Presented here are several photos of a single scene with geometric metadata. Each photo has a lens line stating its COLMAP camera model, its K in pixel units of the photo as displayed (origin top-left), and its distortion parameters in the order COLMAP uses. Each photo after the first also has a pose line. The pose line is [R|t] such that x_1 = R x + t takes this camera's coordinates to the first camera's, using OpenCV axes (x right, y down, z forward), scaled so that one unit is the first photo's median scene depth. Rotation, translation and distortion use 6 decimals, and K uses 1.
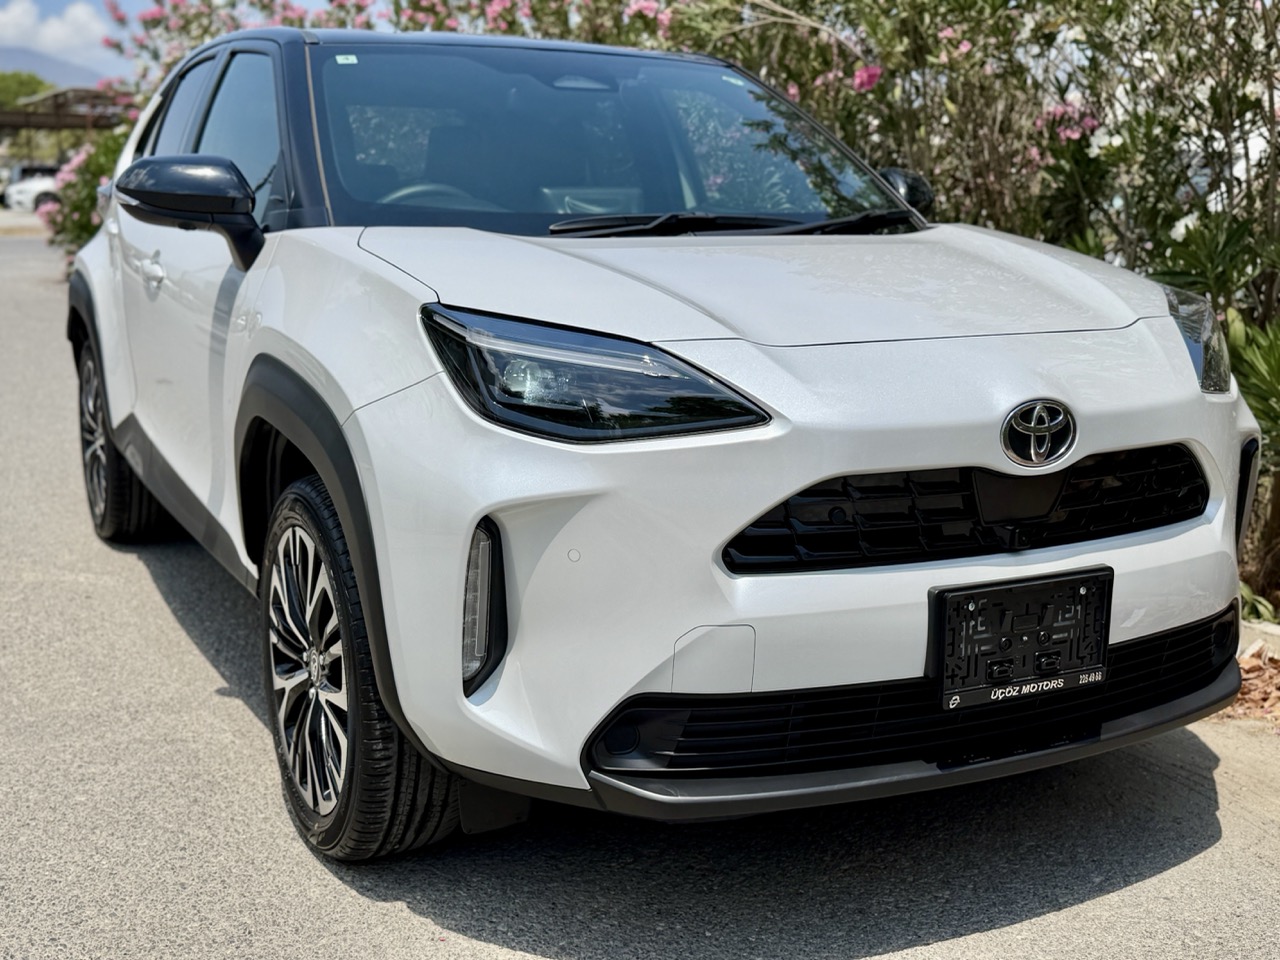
lens RADIAL K [[1441.0, 0, 640.0], [0, 1441.0, 480.0], [0, 0, 1]] dist [0.069477, -0.169725]
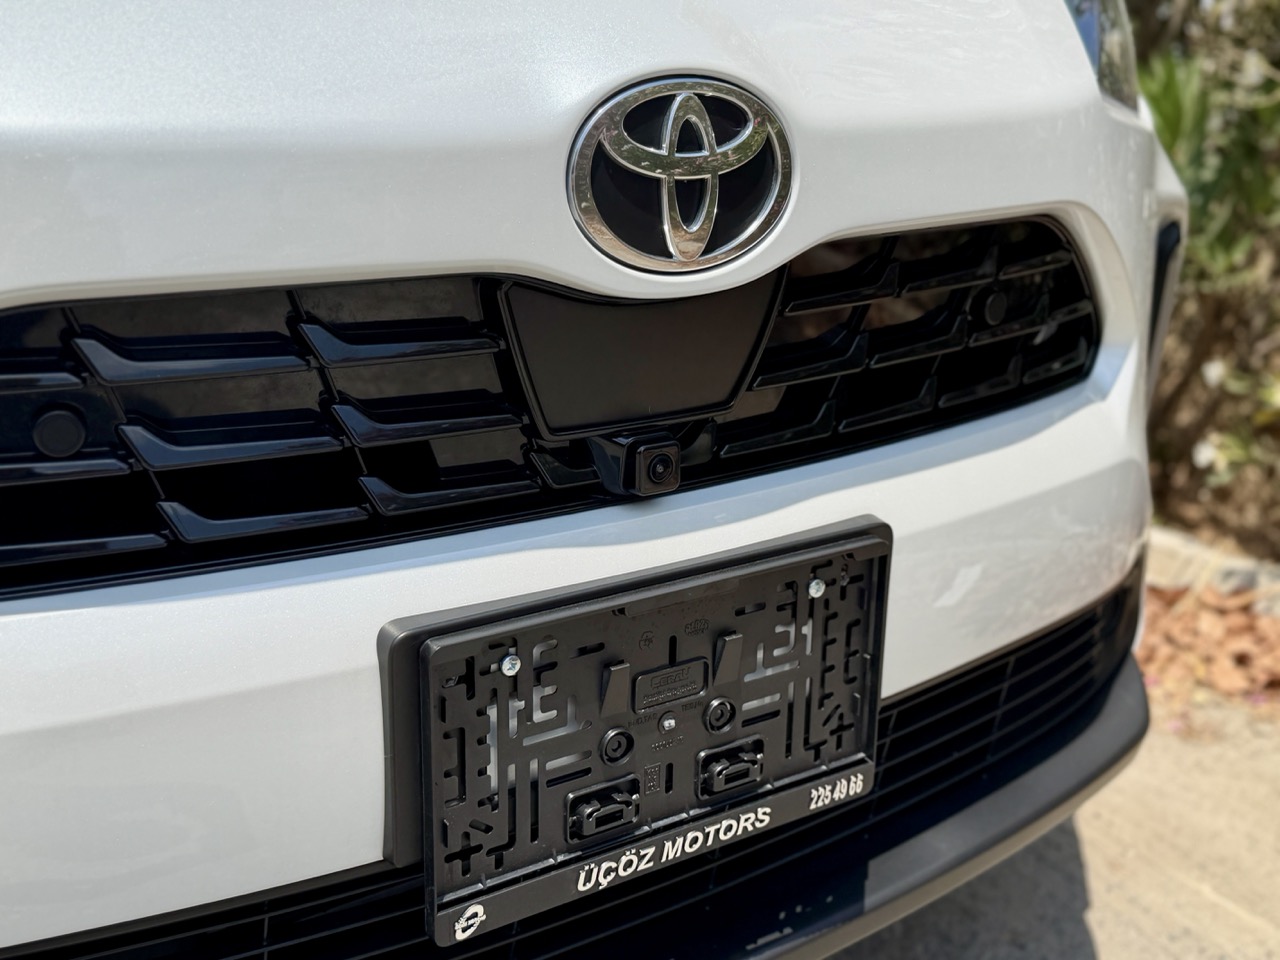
lens RADIAL K [[1441.0, 0, 640.0], [0, 1441.0, 480.0], [0, 0, 1]] dist [0.069477, -0.169725]
pose [[0.991570, -0.029492, 0.126174, 0.212184], [0.015145, 0.993457, 0.113195, 0.001023], [-0.128687, -0.110330, 0.985529, 0.629927]]
